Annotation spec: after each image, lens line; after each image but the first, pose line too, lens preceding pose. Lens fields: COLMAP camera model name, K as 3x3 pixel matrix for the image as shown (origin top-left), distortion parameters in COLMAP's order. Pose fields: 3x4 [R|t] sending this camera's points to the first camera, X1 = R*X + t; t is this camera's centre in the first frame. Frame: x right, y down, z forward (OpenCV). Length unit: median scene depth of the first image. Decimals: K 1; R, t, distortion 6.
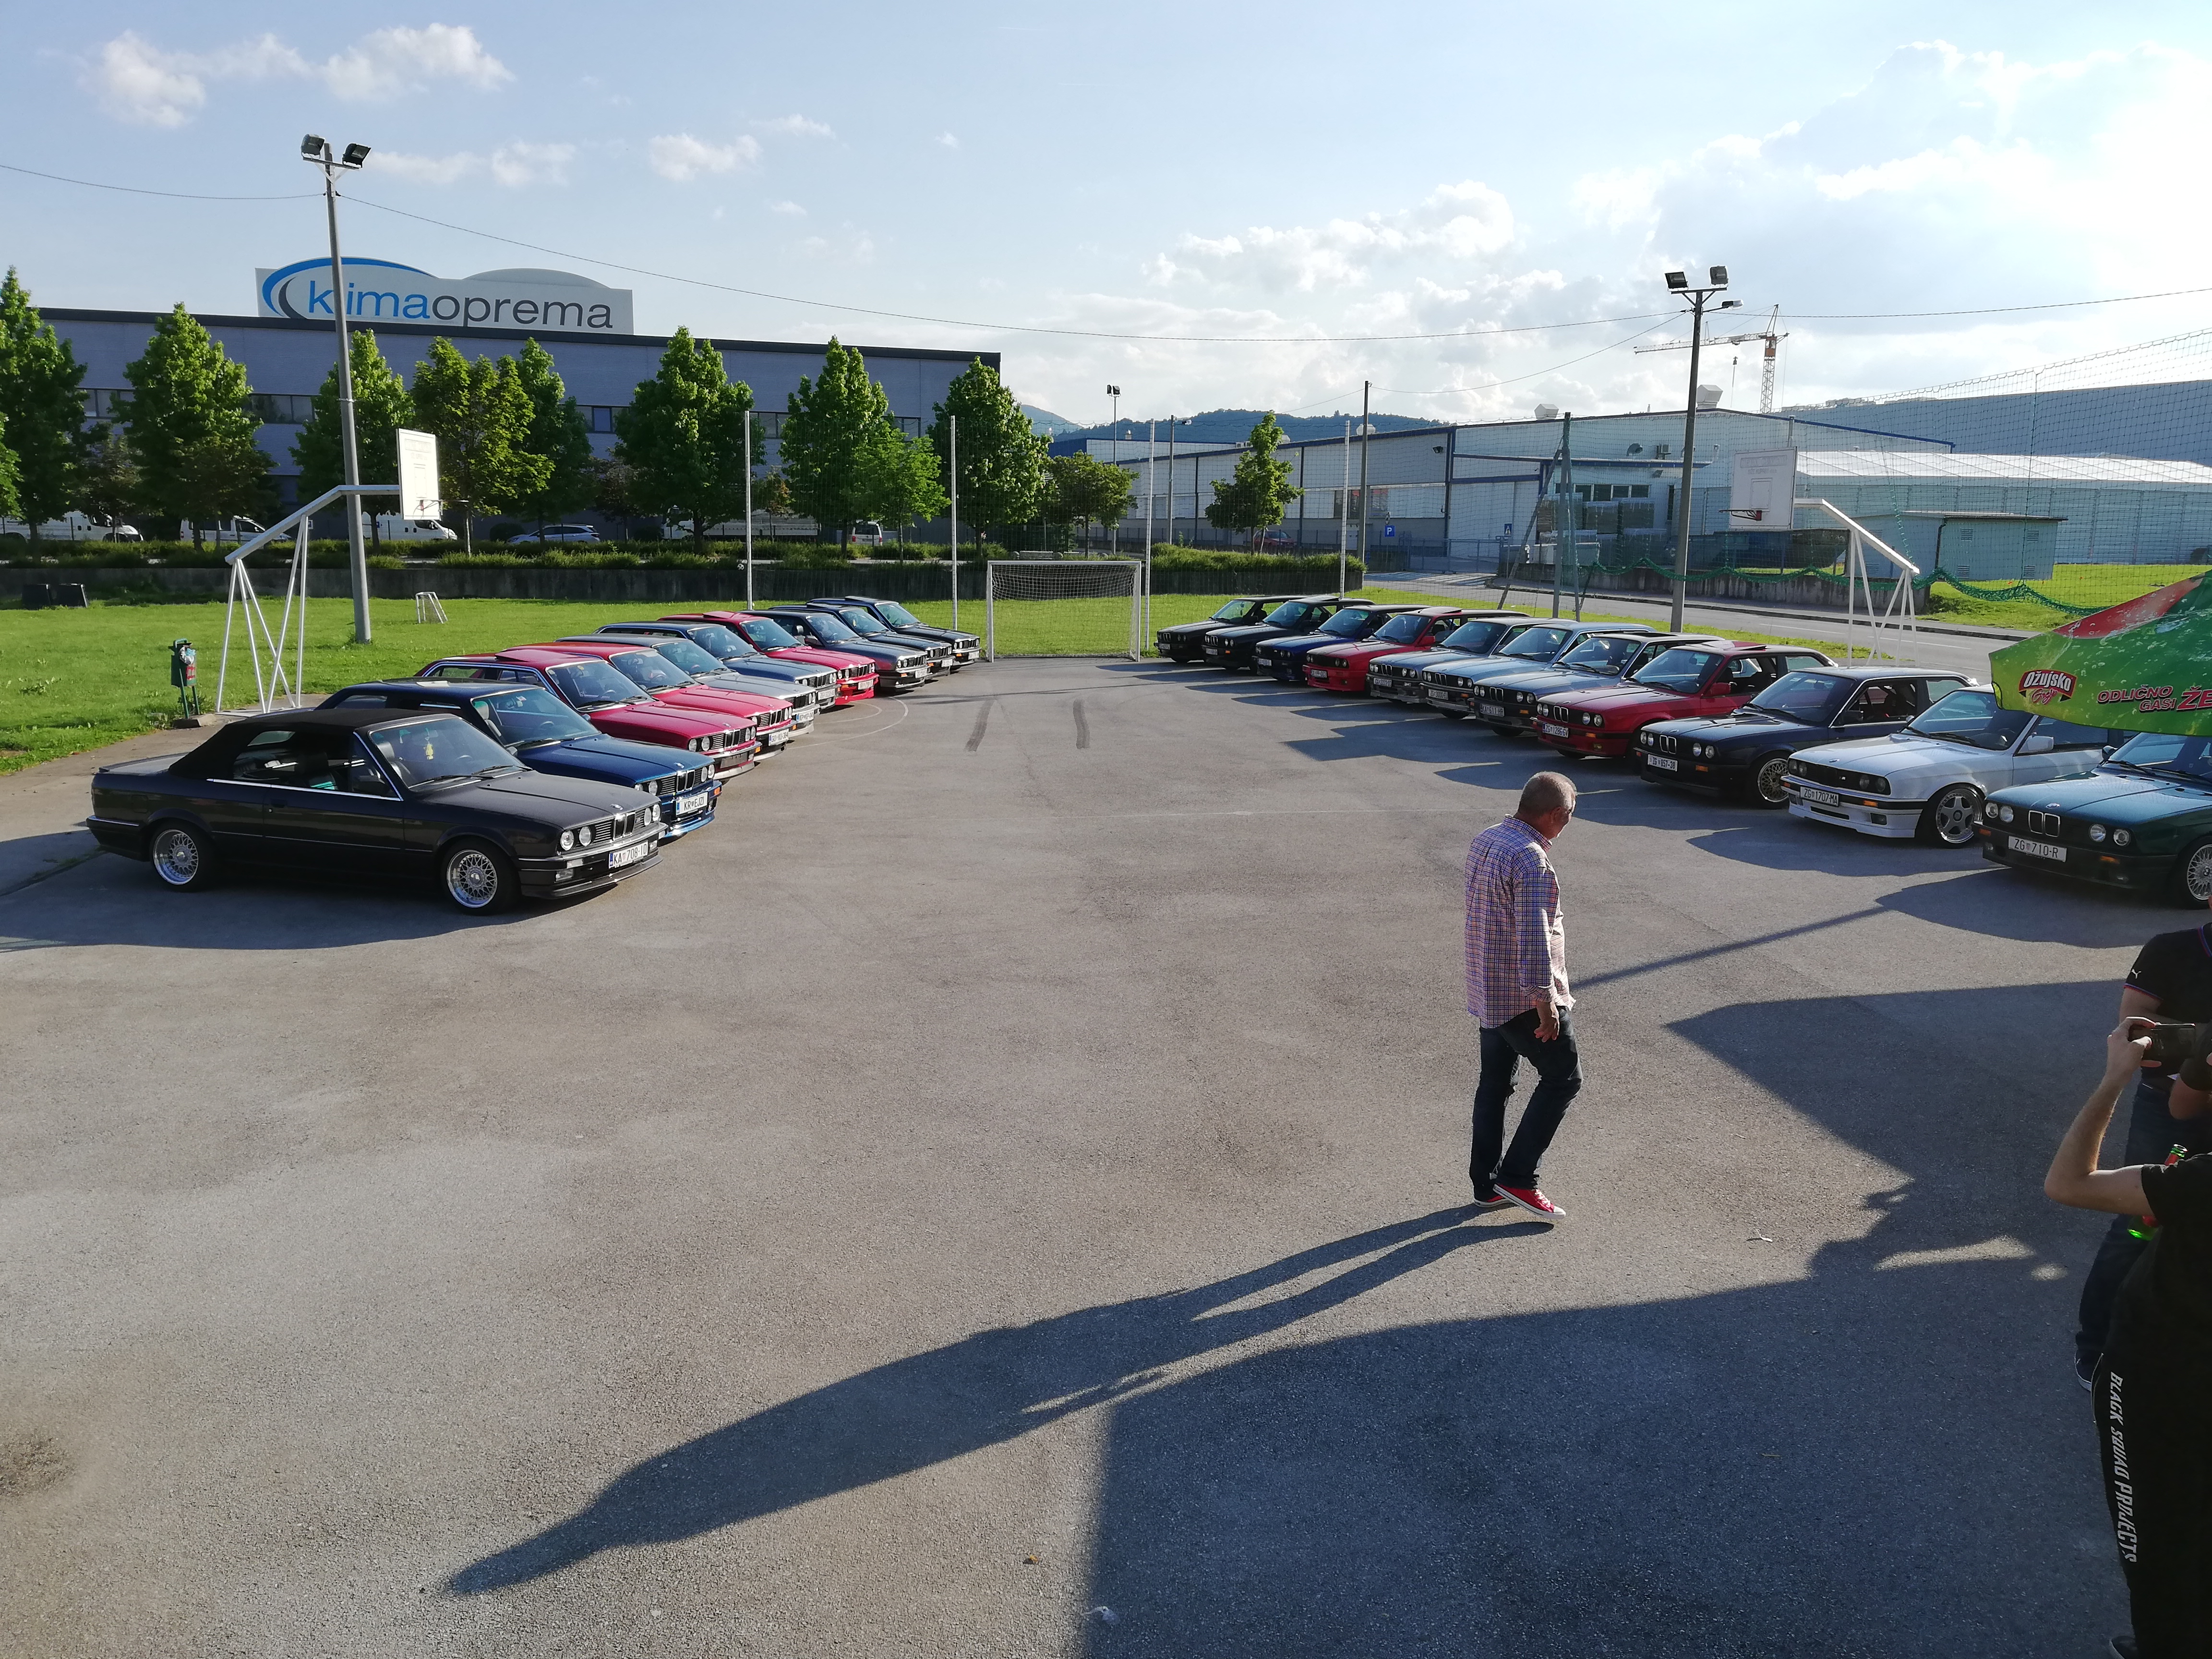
lens RADIAL K [[1694.5, 0, 1103.1], [0, 1694.5, 820.0], [0, 0, 1]] dist [0.014188, -0.015647]
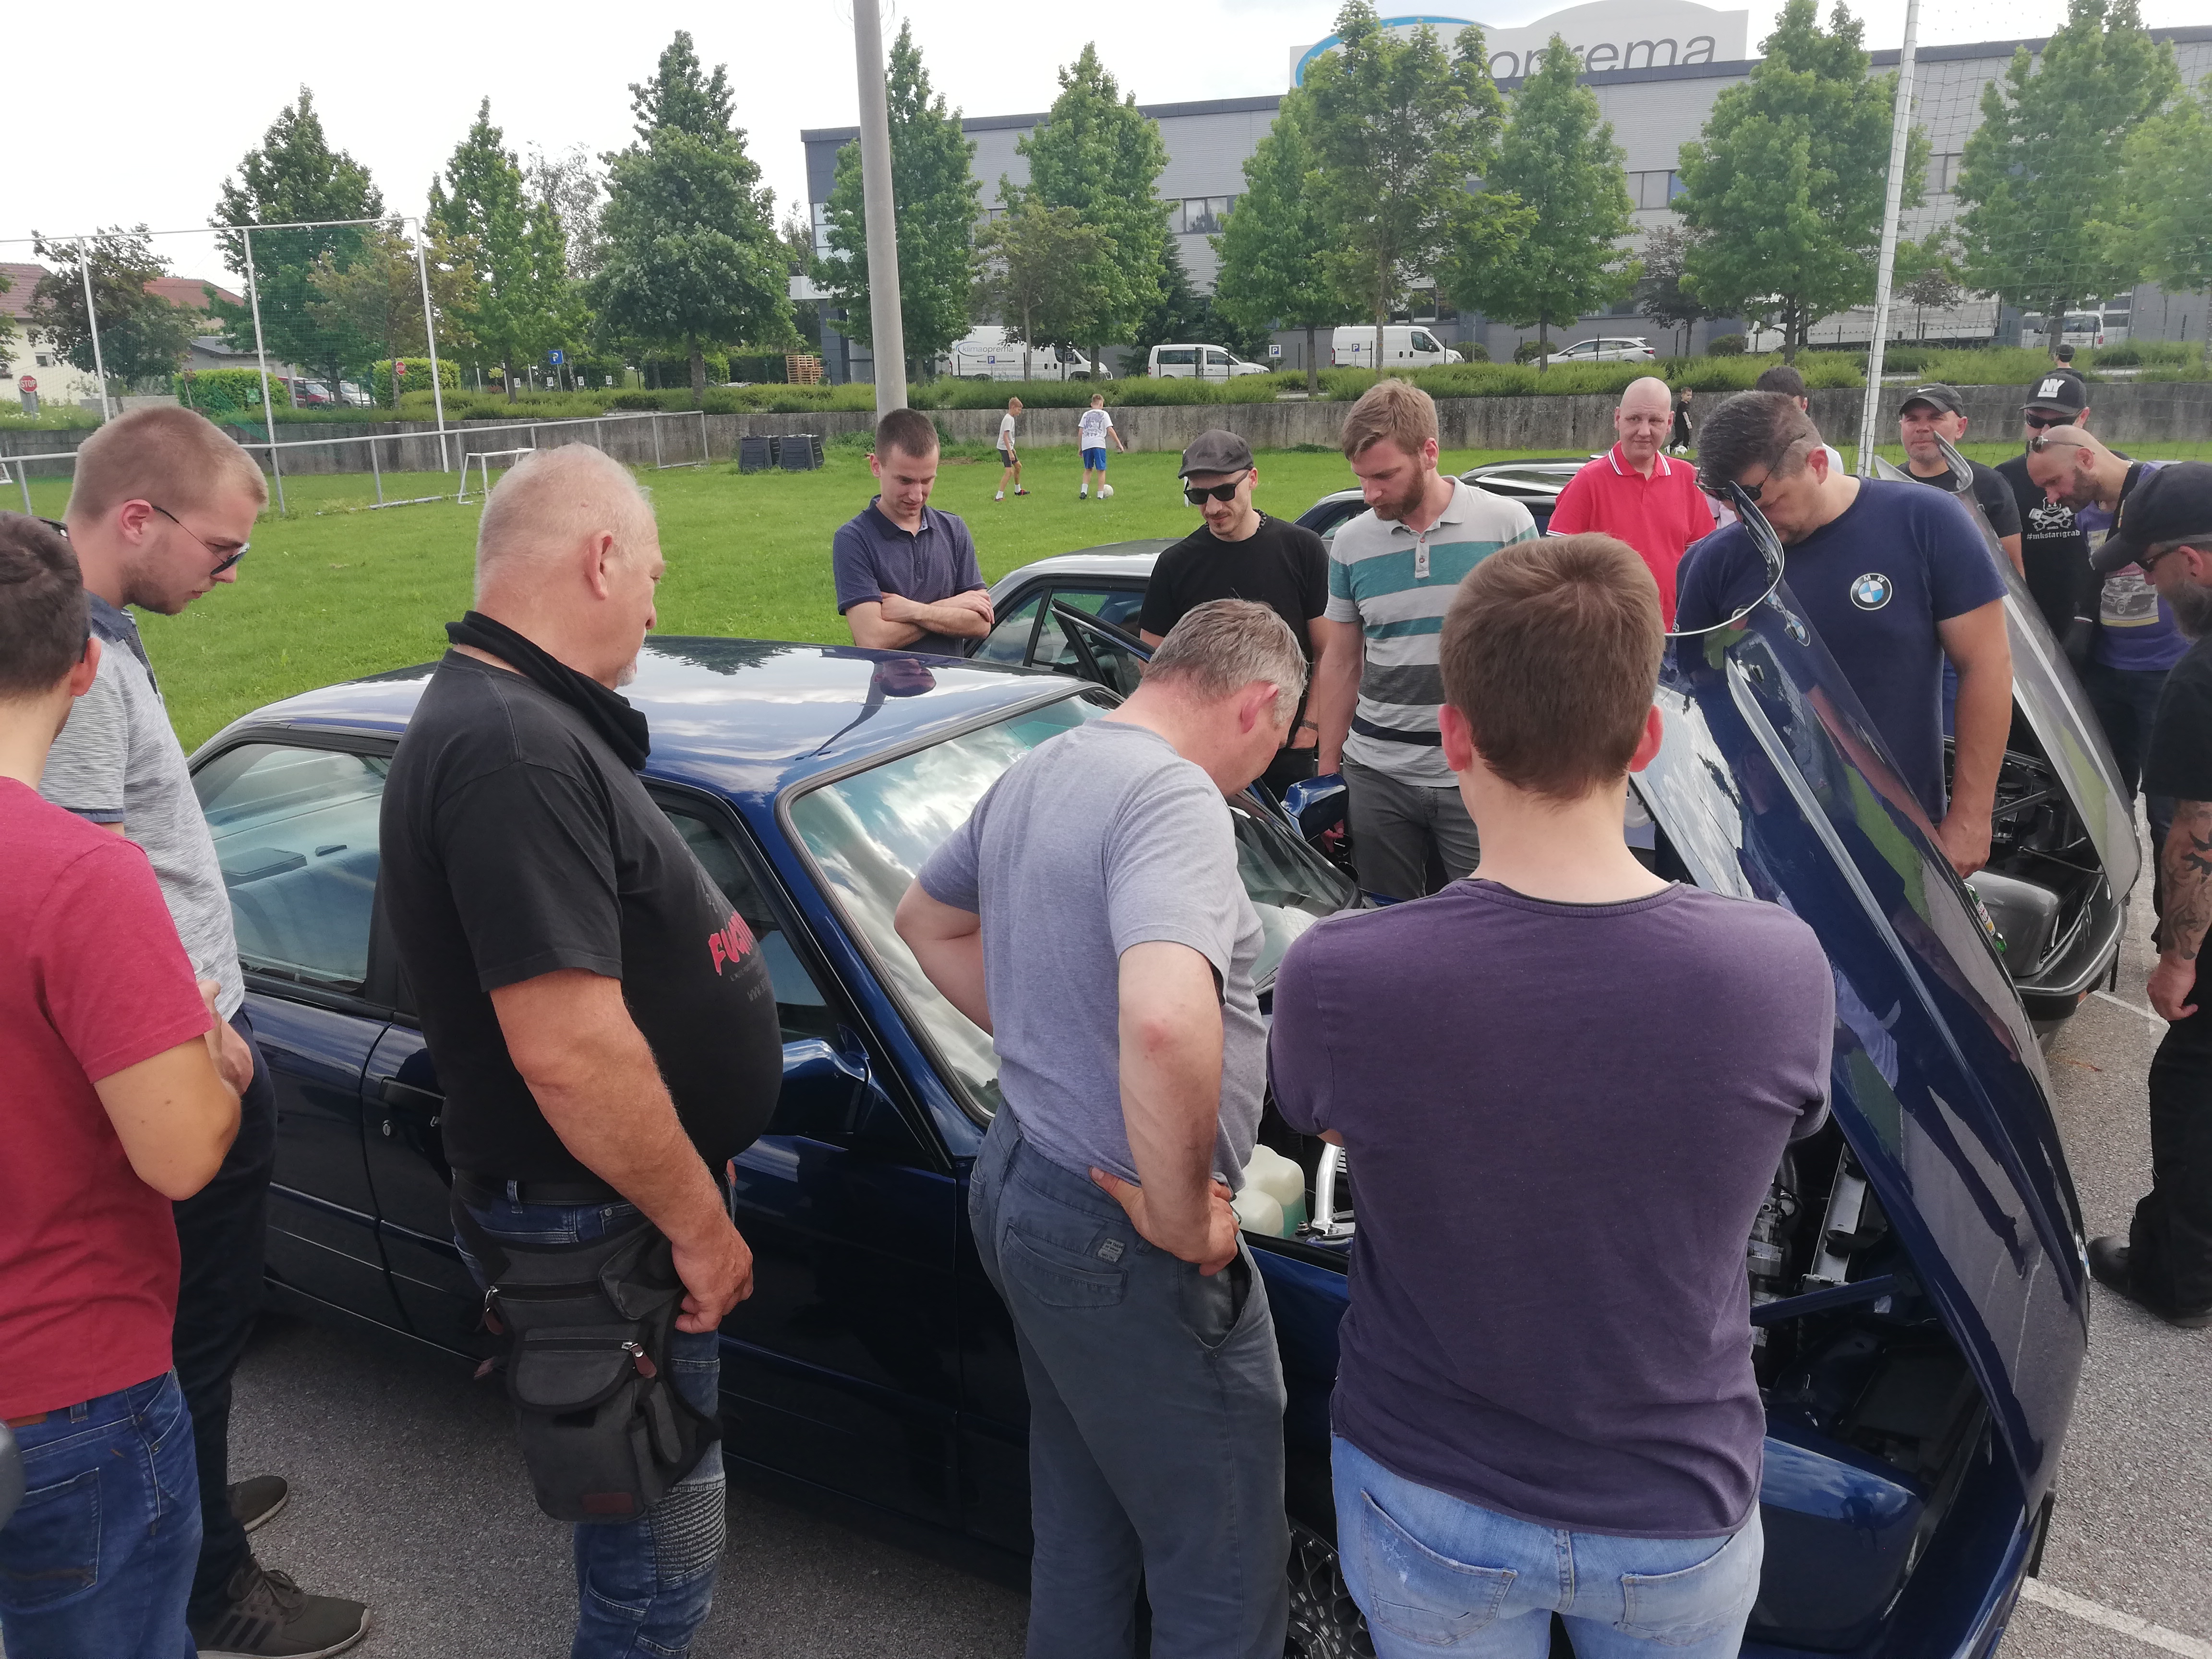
lens RADIAL K [[1694.5, 0, 1107.7], [0, 1694.5, 854.3], [0, 0, 1]] dist [0.014188, -0.015647]
pose [[0.817688, 0.125455, -0.561824, -0.069945], [-0.062418, 0.989532, 0.130118, -0.045615], [0.572267, -0.071328, 0.816959, 0.331638]]
